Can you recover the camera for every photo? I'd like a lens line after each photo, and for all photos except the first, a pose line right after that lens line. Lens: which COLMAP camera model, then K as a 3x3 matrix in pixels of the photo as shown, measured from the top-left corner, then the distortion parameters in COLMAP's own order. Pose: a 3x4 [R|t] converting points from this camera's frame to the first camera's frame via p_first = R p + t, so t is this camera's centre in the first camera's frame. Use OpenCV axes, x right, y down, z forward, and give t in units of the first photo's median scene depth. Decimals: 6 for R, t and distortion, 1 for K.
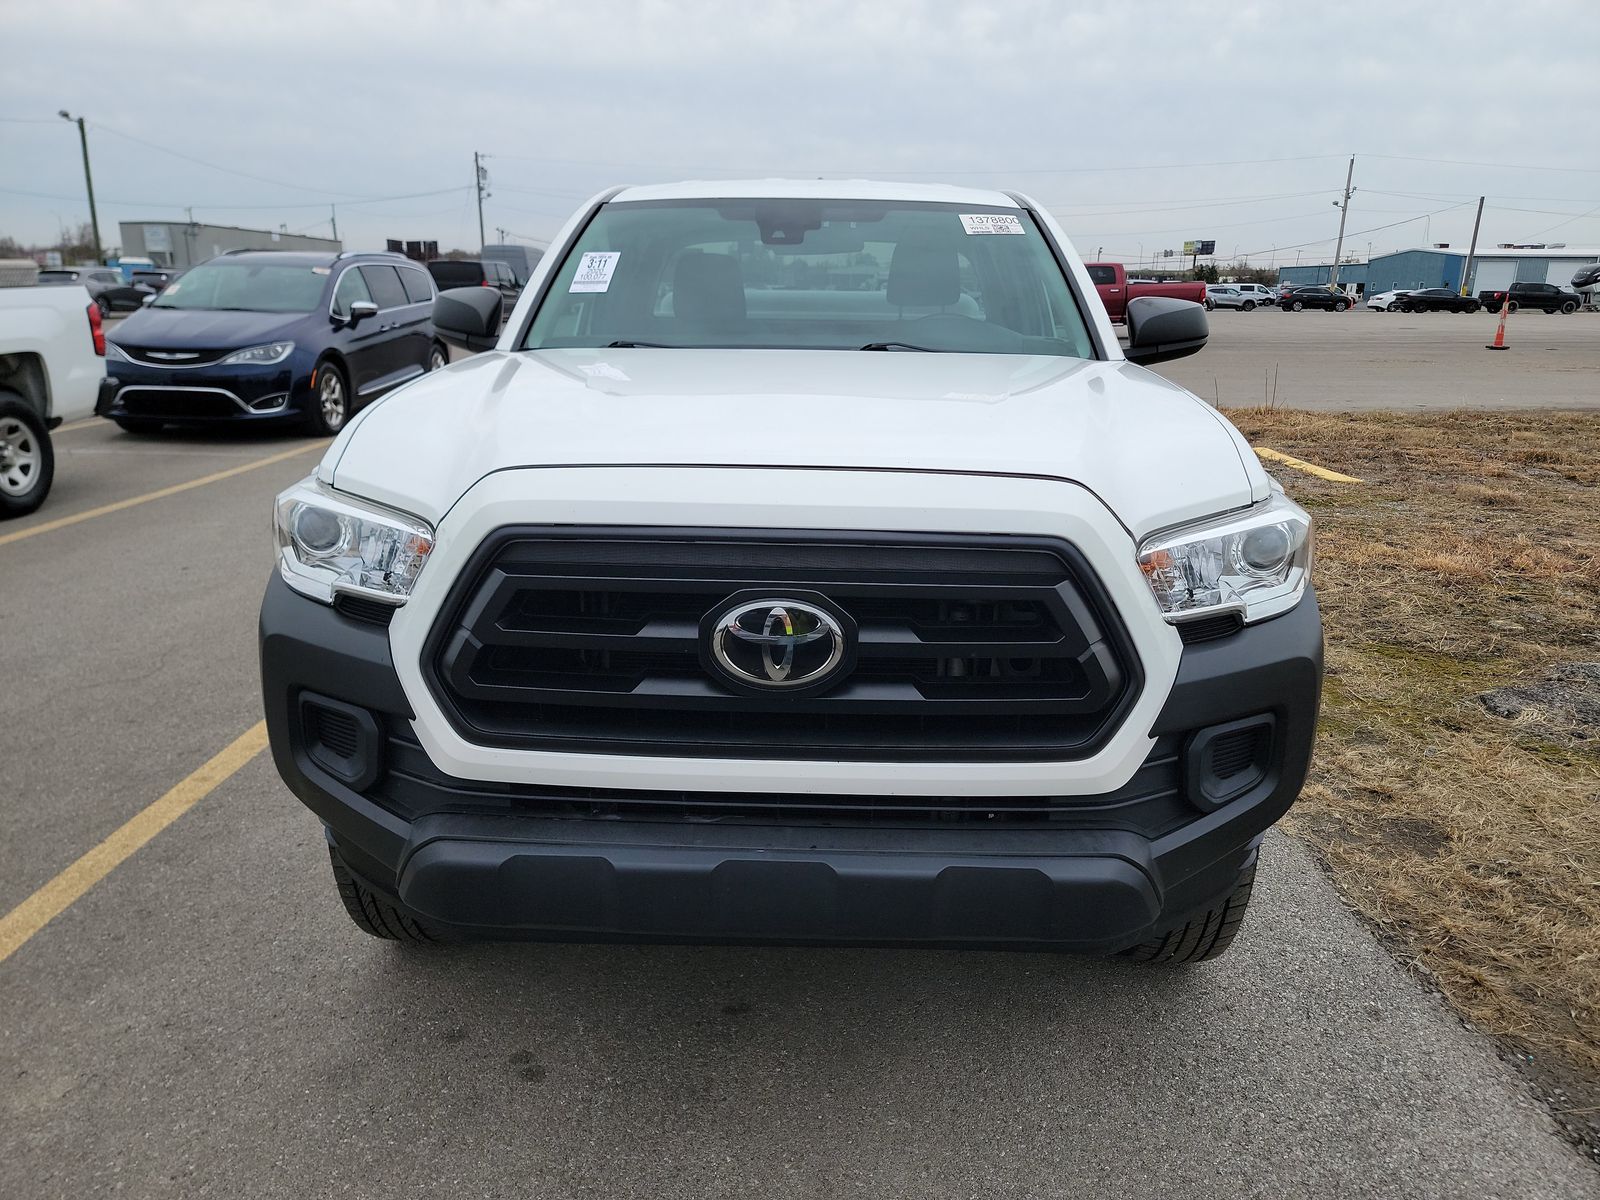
lens RADIAL K [[1105.9, 0, 808.3], [0, 1105.9, 605.5], [0, 0, 1]] dist [0.071472, -0.058617]
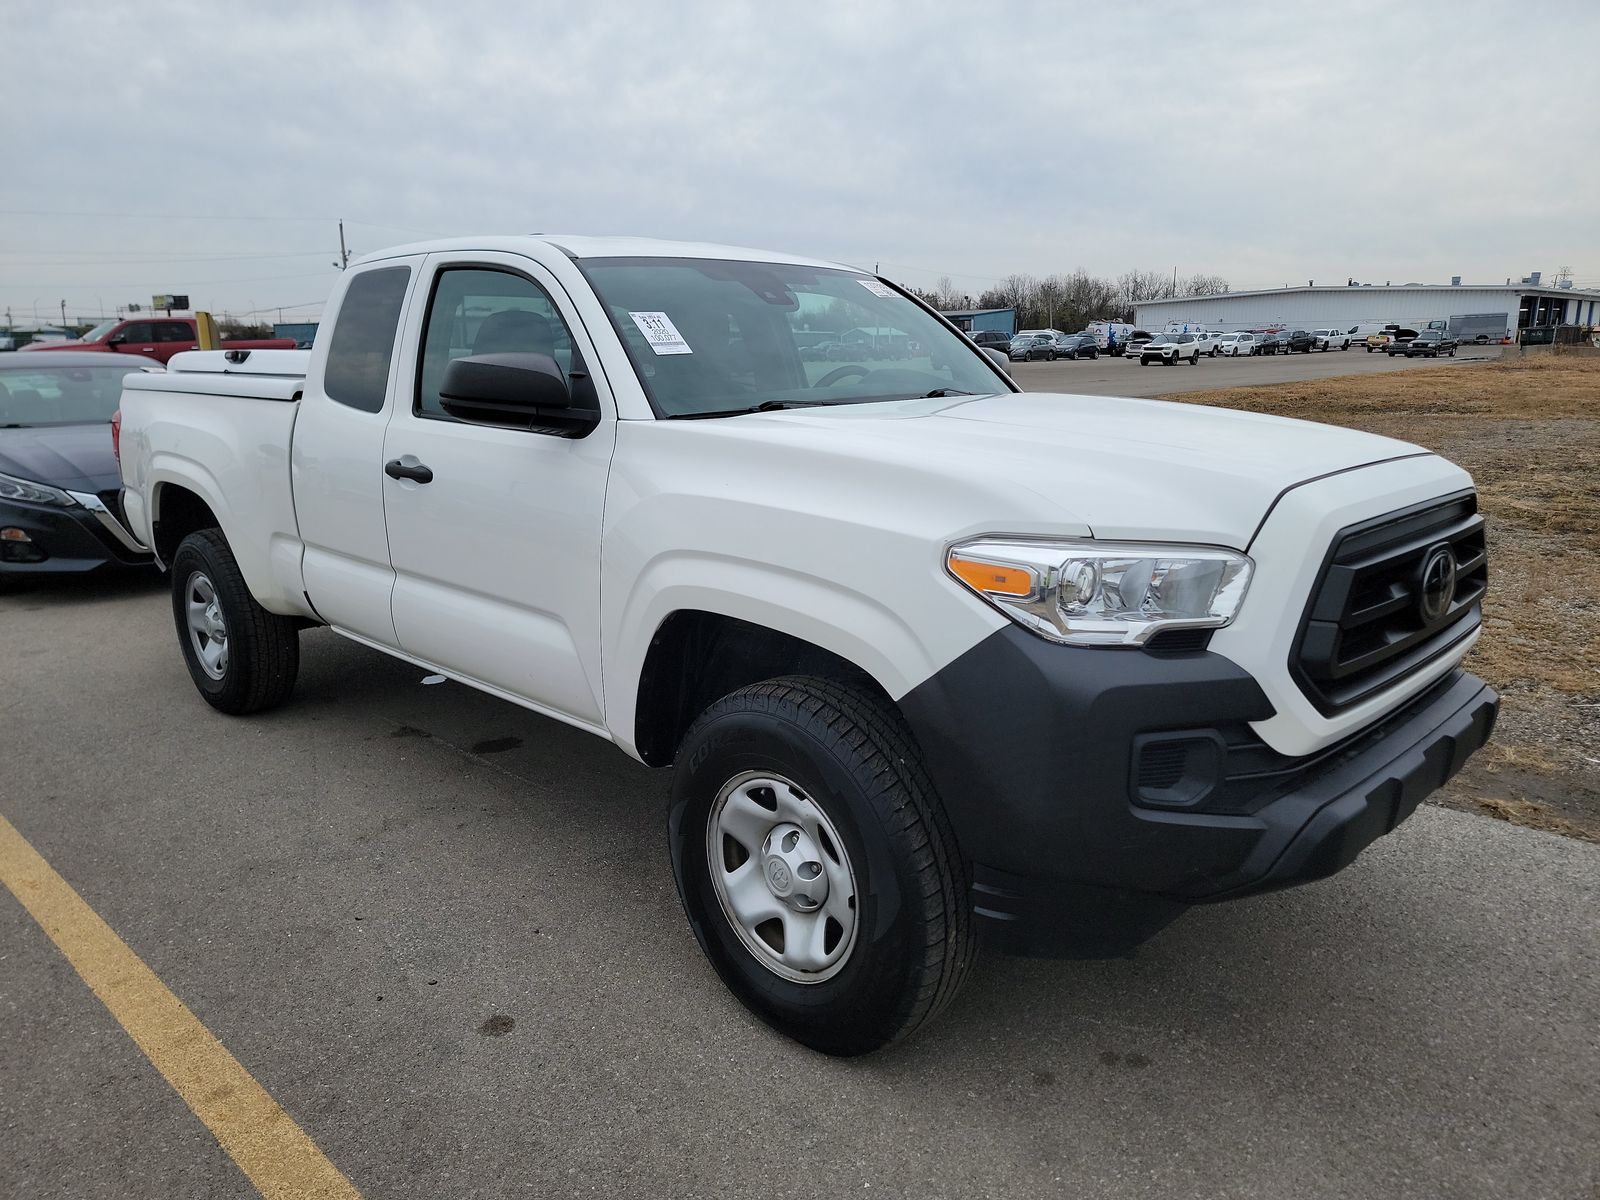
lens RADIAL K [[1110.1, 0, 793.5], [0, 1110.1, 594.8], [0, 0, 1]] dist [0.047051, -0.002534]
pose [[0.681884, -0.178354, 0.709383, -1.162788], [0.217921, 0.975312, 0.035740, -0.132707], [-0.698244, 0.130219, 0.703916, 0.409174]]
